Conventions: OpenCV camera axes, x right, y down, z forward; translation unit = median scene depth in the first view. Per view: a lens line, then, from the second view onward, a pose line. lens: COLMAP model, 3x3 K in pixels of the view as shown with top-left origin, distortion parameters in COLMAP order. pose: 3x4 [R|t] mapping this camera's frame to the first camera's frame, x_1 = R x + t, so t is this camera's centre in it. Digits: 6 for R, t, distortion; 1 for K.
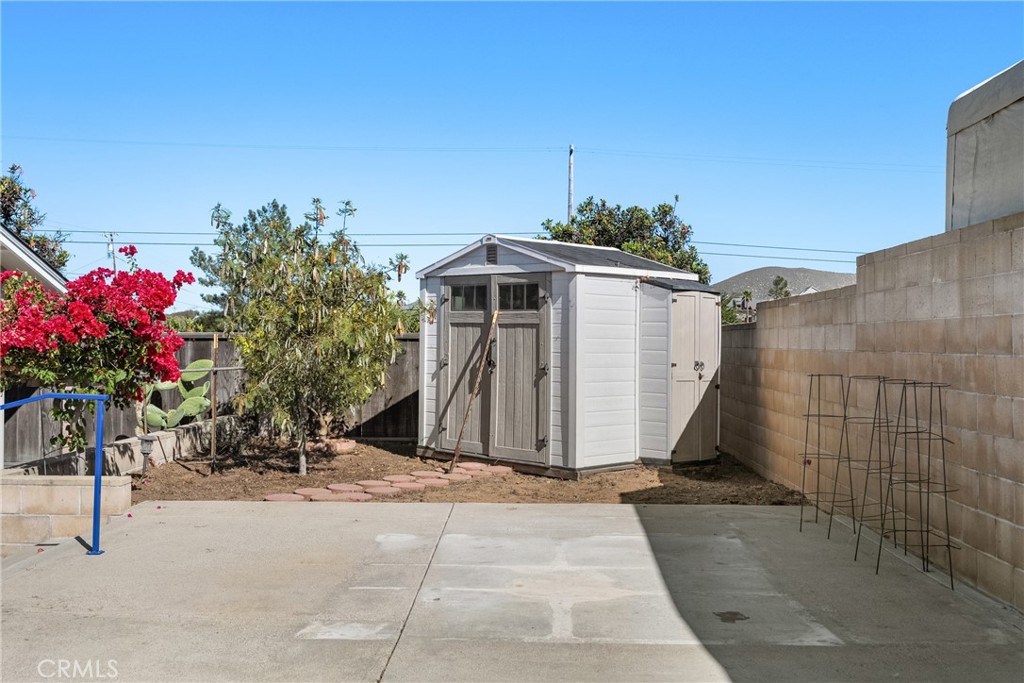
lens RADIAL K [[1011.4, 0, 512.0], [0, 1011.4, 341.5], [0, 0, 1]] dist [0.020059, 0.006749]
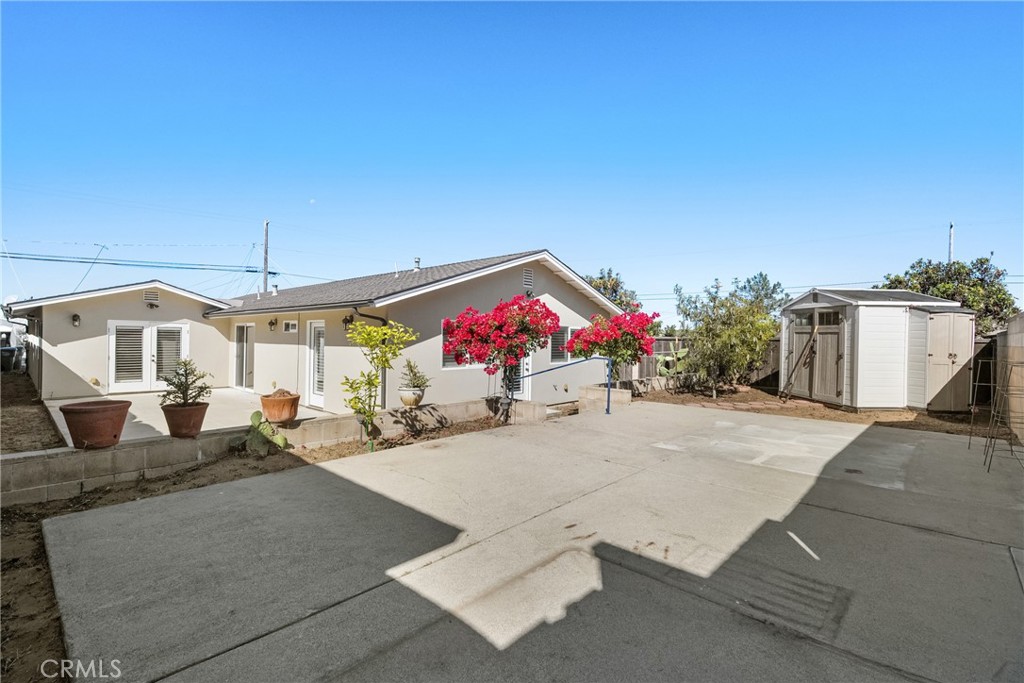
lens RADIAL K [[467.7, 0, 512.0], [0, 467.7, 341.5], [0, 0, 1]] dist [-0.001848, -0.000059]
pose [[0.733532, 0.006081, -0.679627, 0.170964], [-0.007059, 0.999974, 0.001329, 0.003646], [0.679618, 0.003822, 0.733556, -0.089723]]
